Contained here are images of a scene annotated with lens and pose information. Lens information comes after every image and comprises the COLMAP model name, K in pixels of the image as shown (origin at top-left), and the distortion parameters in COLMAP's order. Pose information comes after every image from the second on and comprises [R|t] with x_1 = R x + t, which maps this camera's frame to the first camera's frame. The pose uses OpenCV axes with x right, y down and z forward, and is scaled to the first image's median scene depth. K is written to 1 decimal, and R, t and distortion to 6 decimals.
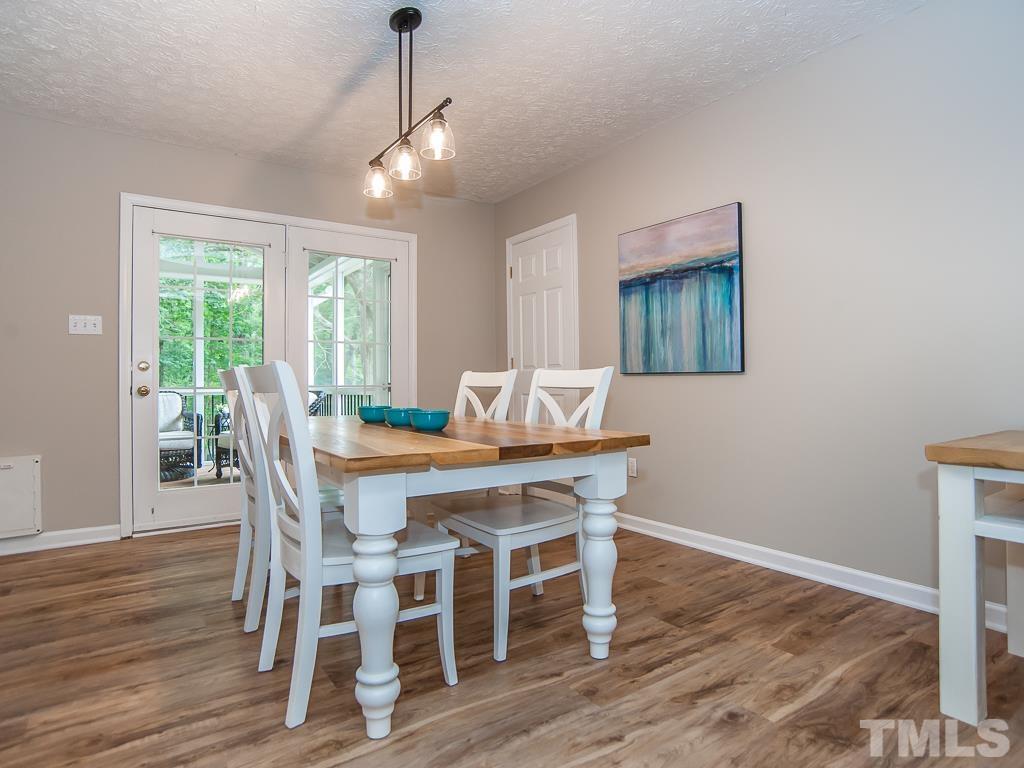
lens RADIAL K [[581.5, 0, 515.7], [0, 581.5, 381.4], [0, 0, 1]] dist [-0.082706, 0.049268]
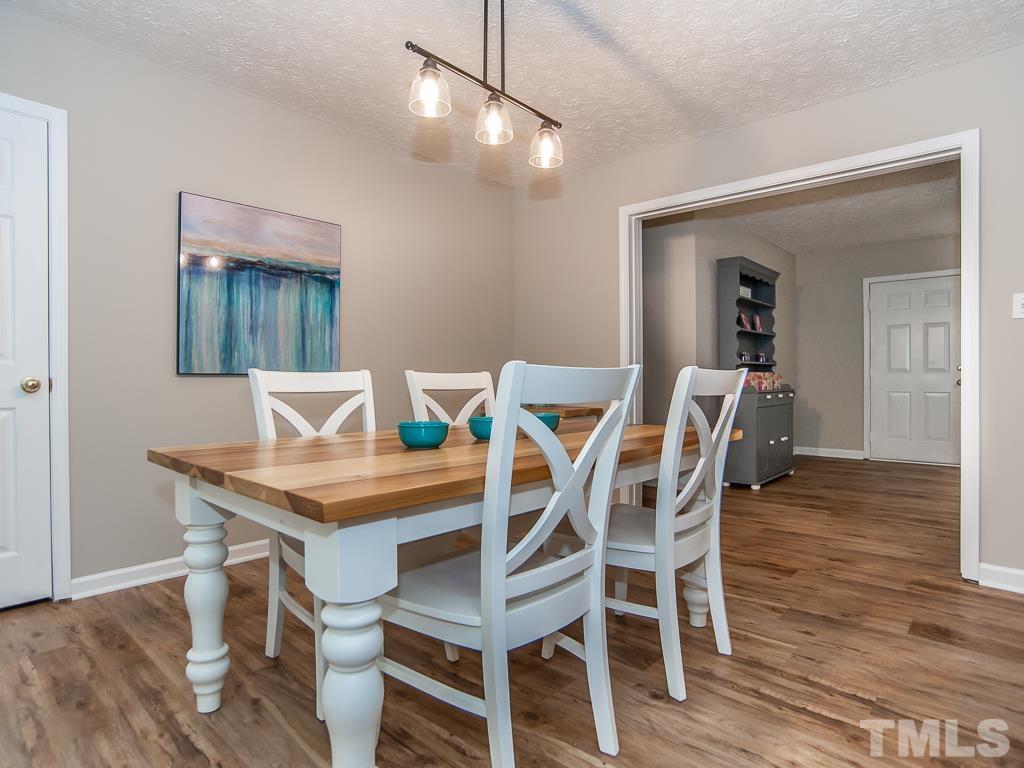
lens RADIAL K [[581.5, 0, 515.7], [0, 581.5, 381.4], [0, 0, 1]] dist [-0.082706, 0.049268]
pose [[-0.230940, -0.001490, 0.972967, -0.767542], [0.004093, 0.999988, 0.002503, -0.004440], [-0.972959, 0.004561, -0.230931, 0.880815]]
